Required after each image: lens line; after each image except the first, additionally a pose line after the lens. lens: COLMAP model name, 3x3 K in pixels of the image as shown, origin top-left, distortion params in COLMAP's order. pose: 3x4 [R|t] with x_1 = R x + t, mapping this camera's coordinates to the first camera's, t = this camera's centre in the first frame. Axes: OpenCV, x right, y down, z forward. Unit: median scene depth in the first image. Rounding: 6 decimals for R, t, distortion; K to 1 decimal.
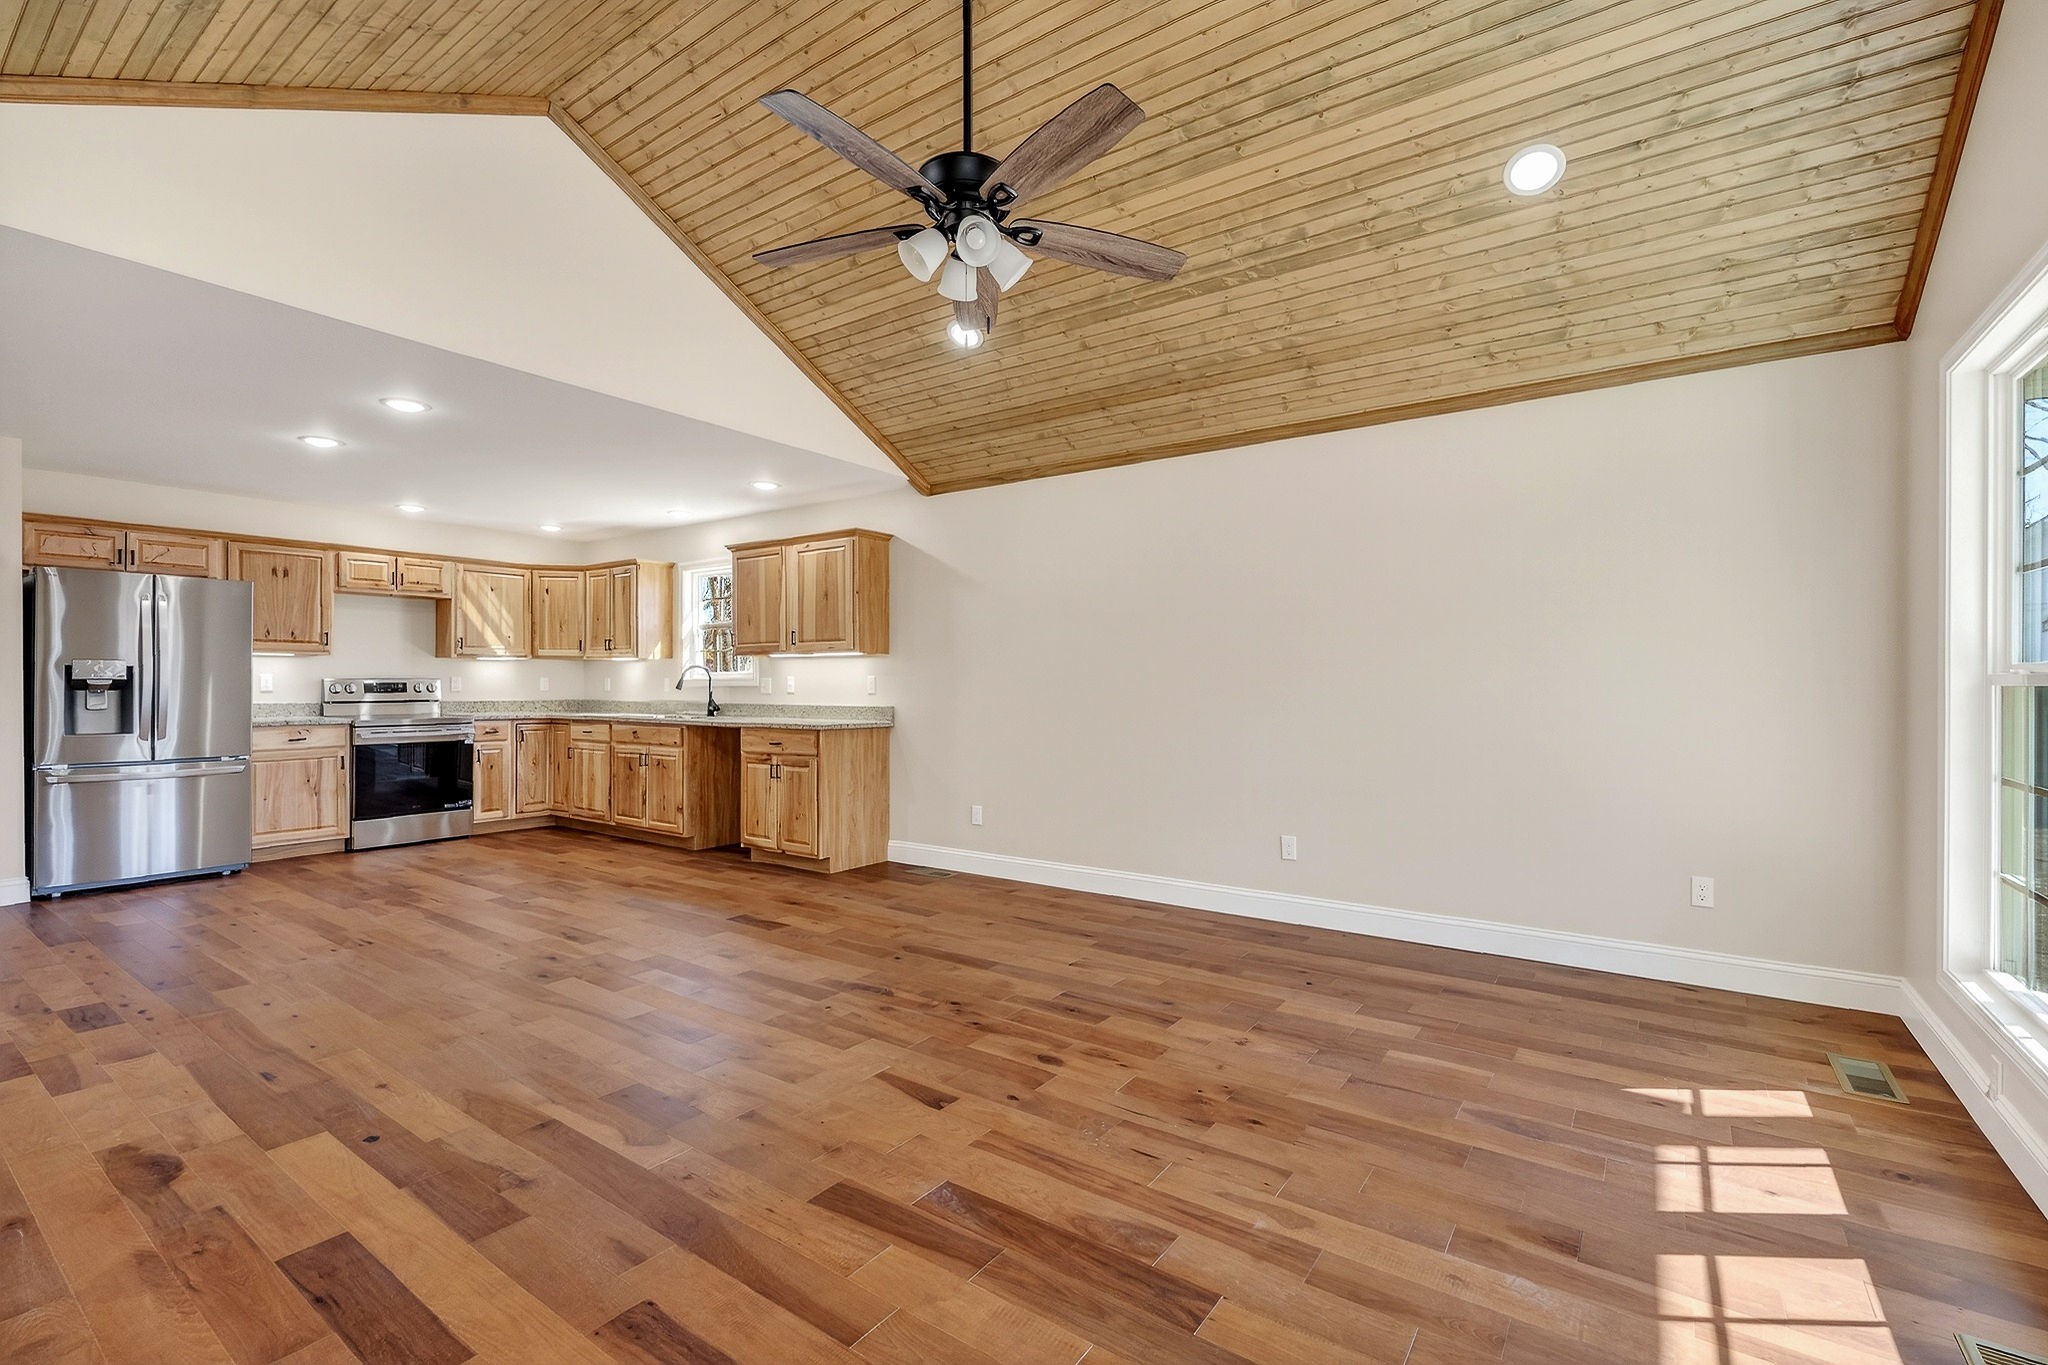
lens RADIAL K [[901.9, 0, 1028.9], [0, 901.9, 686.5], [0, 0, 1]] dist [-0.006482, 0.000220]
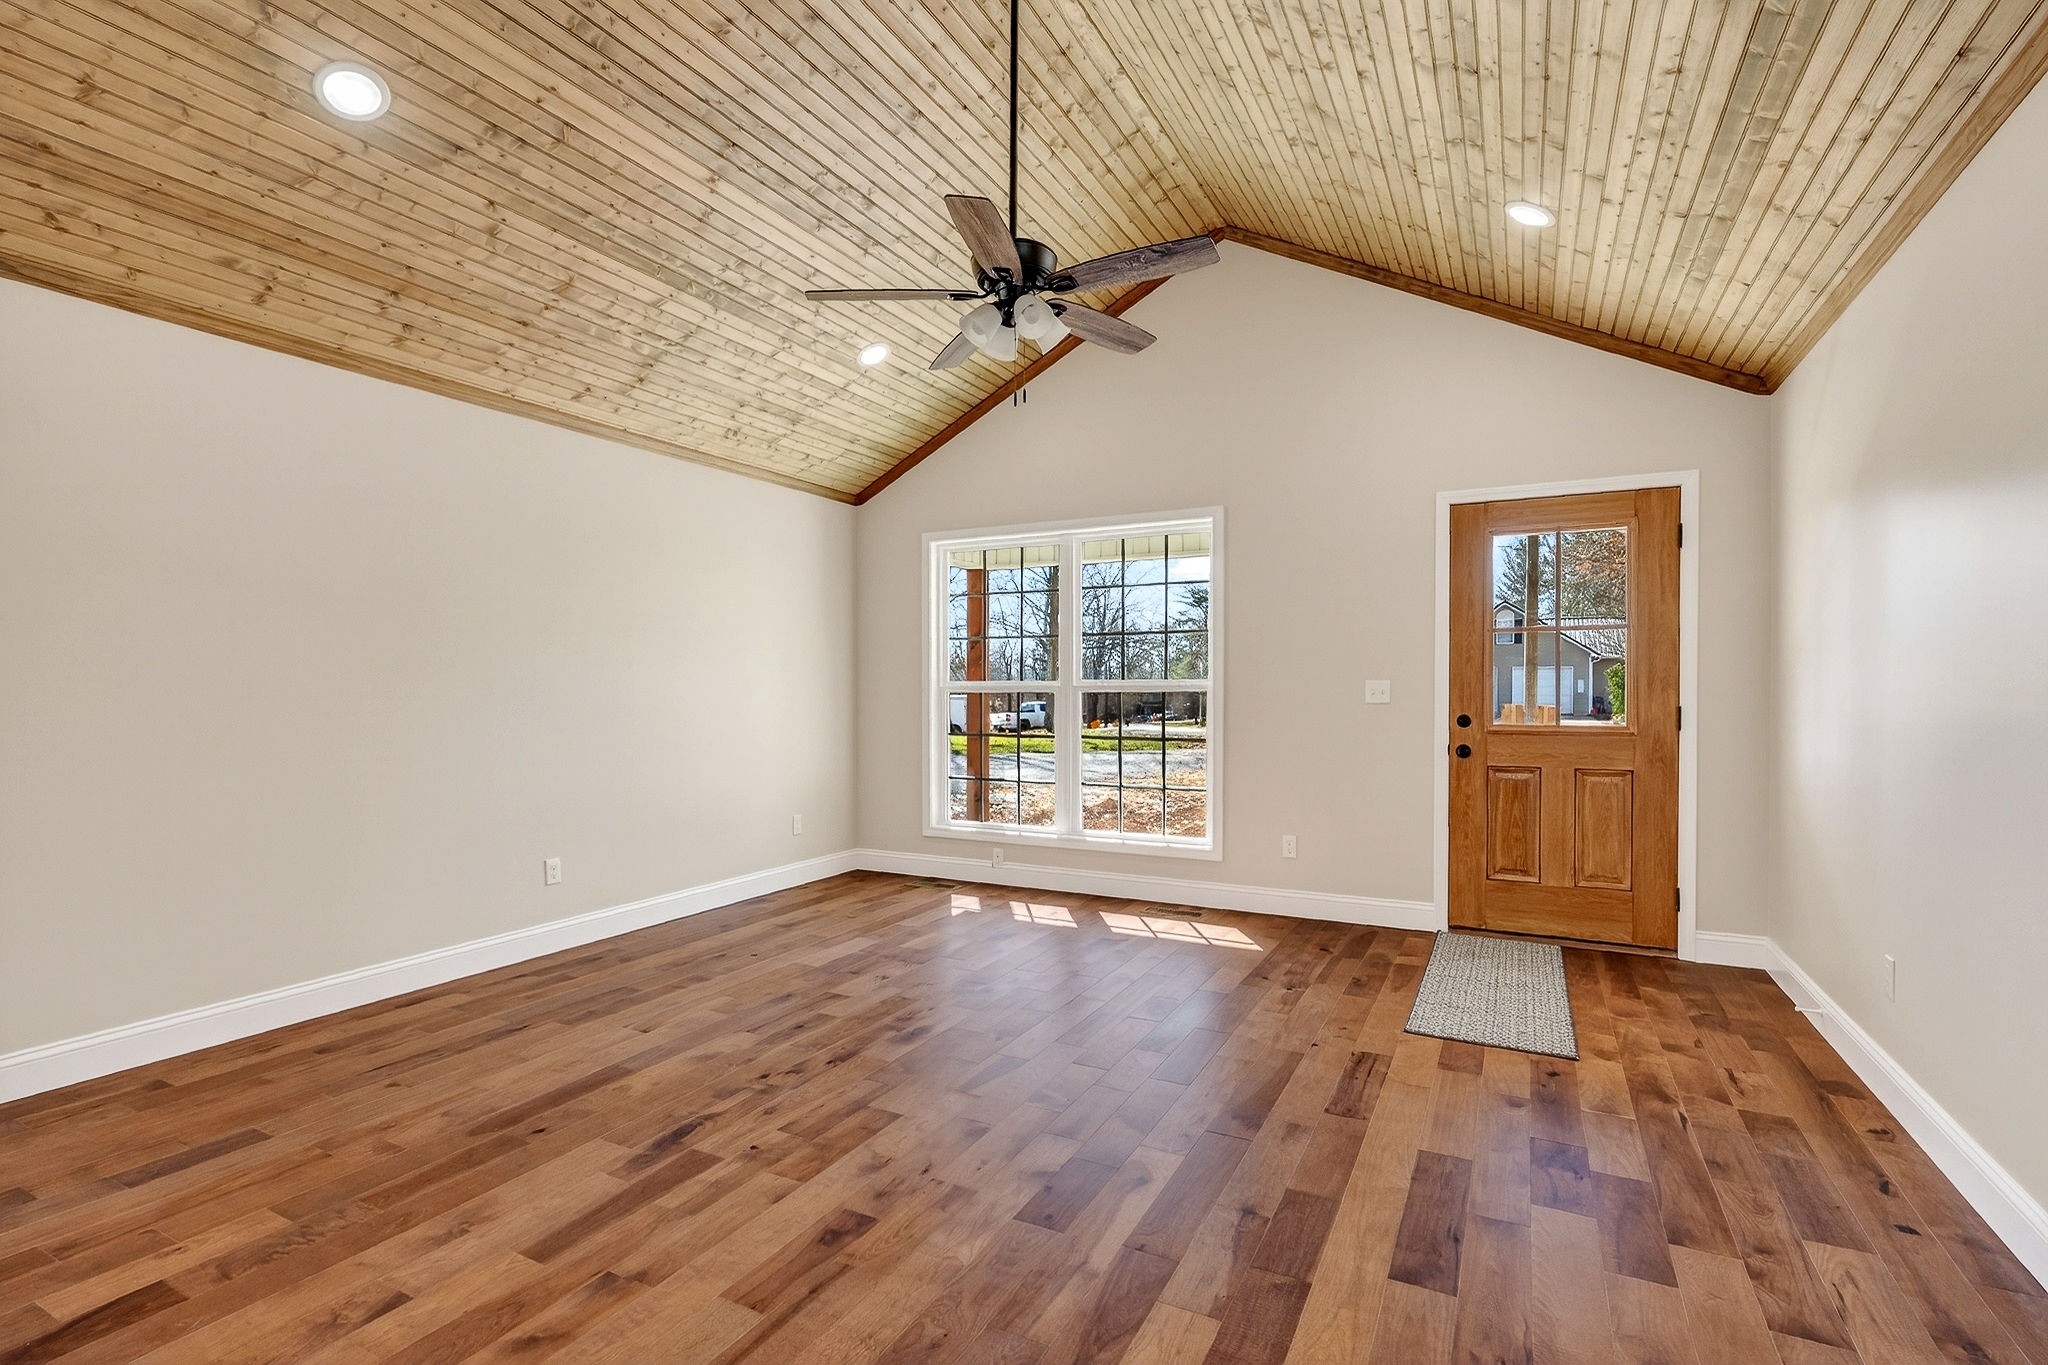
lens RADIAL K [[946.0, 0, 1024.5], [0, 946.0, 700.4], [0, 0, 1]] dist [-0.003159, -0.000556]
pose [[-0.127592, -0.014021, 0.991728, -0.519959], [0.004835, 0.999879, 0.014759, -0.004484], [-0.991815, 0.006678, -0.127509, 0.463195]]
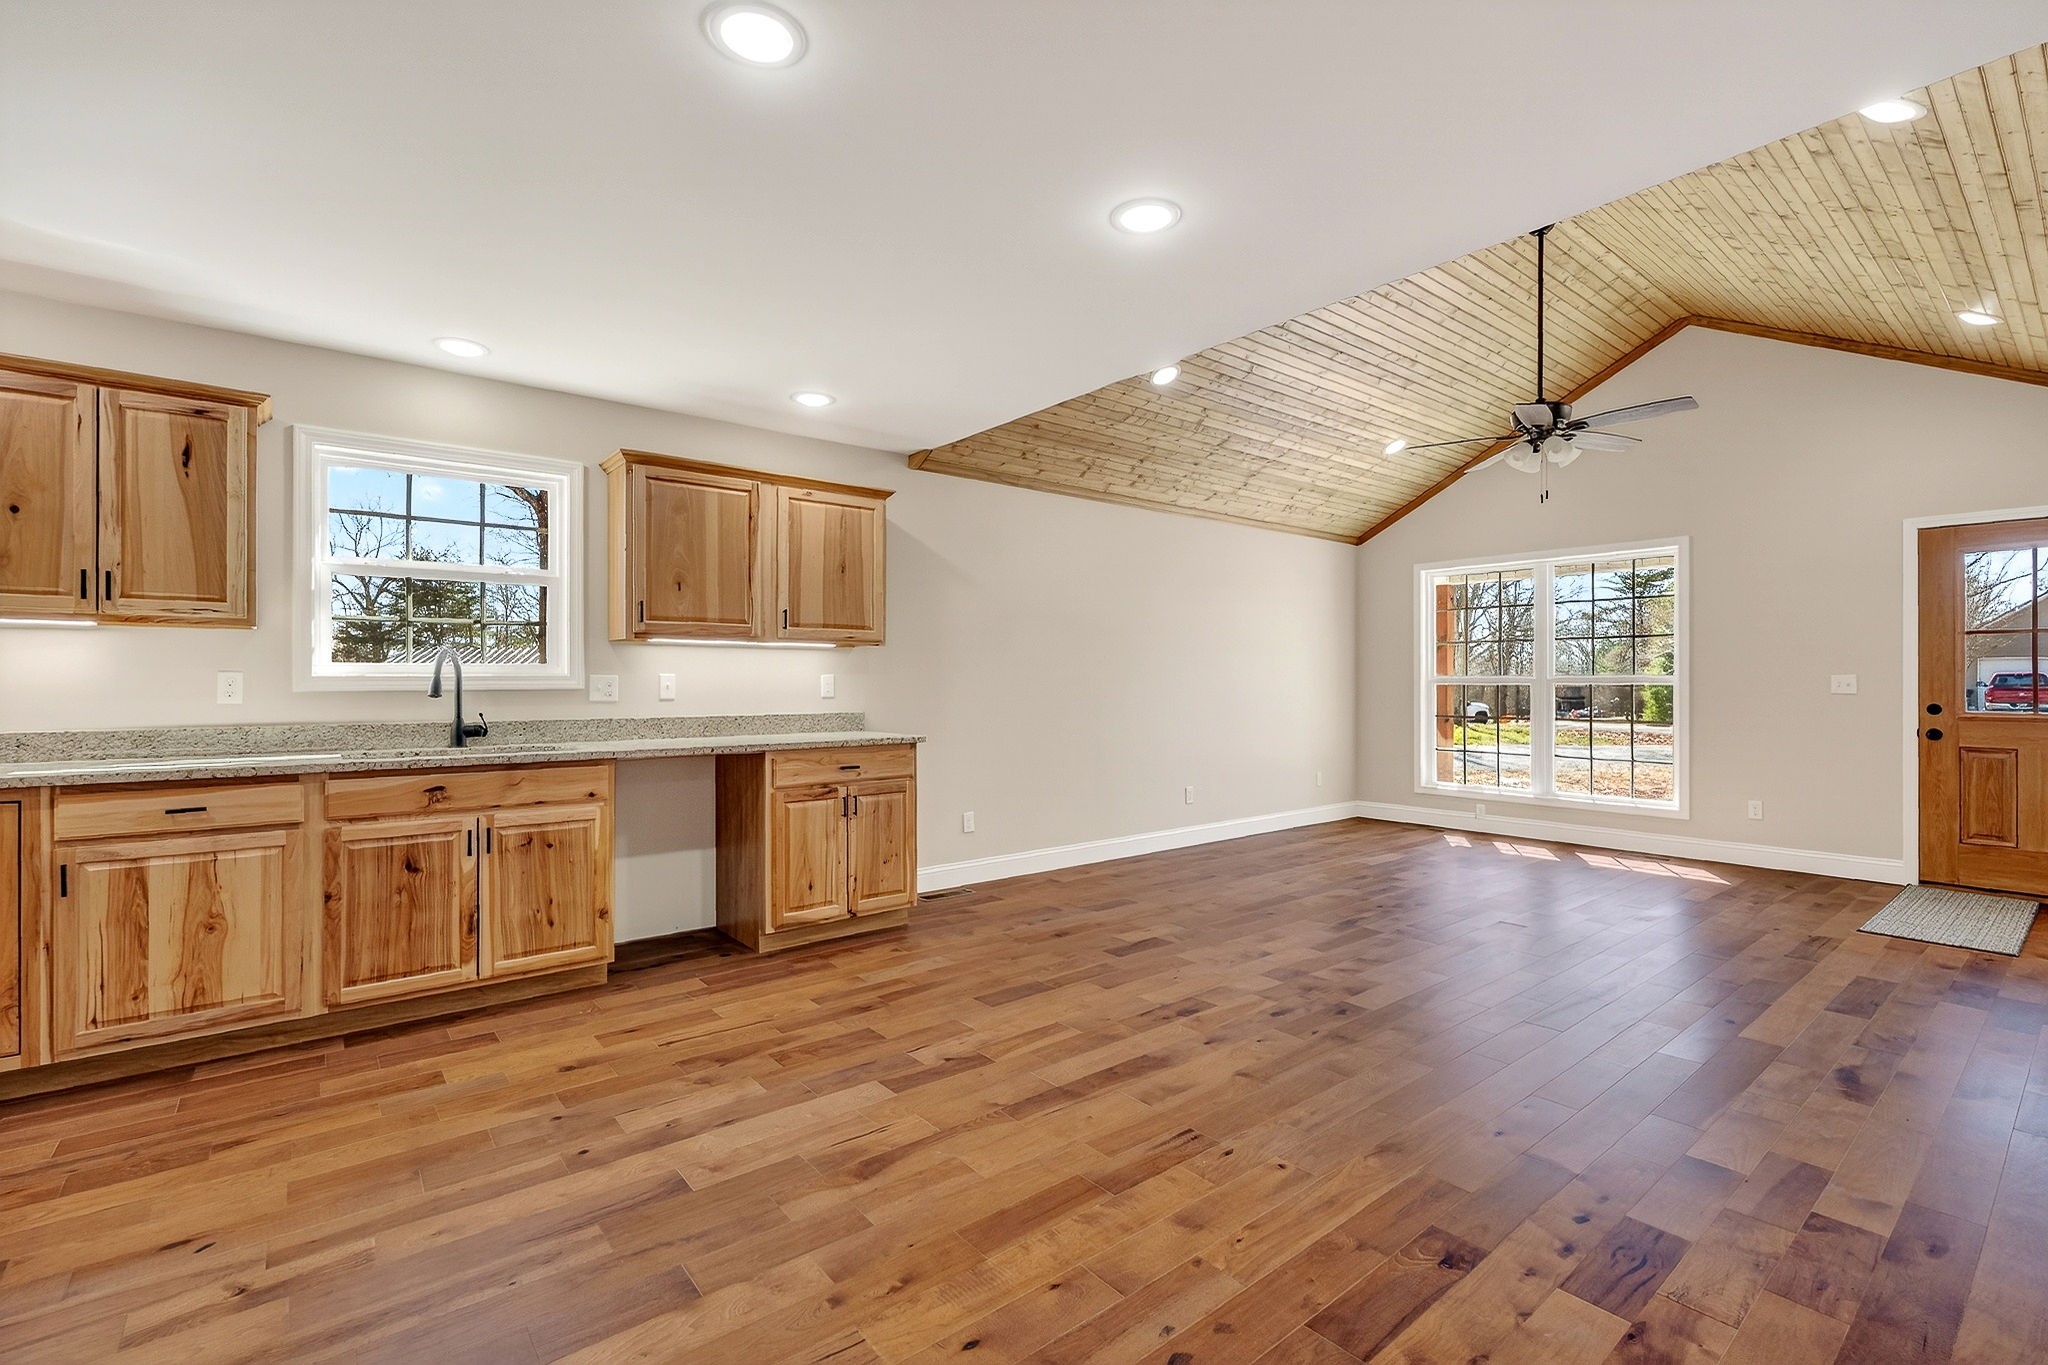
lens RADIAL K [[908.3, 0, 1030.5], [0, 908.3, 679.5], [0, 0, 1]] dist [-0.003453, -0.000051]
pose [[0.268676, 0.001176, 0.963230, -0.864070], [0.003838, 0.999990, -0.002291, -0.004605], [-0.963223, 0.004312, 0.268669, 0.610148]]
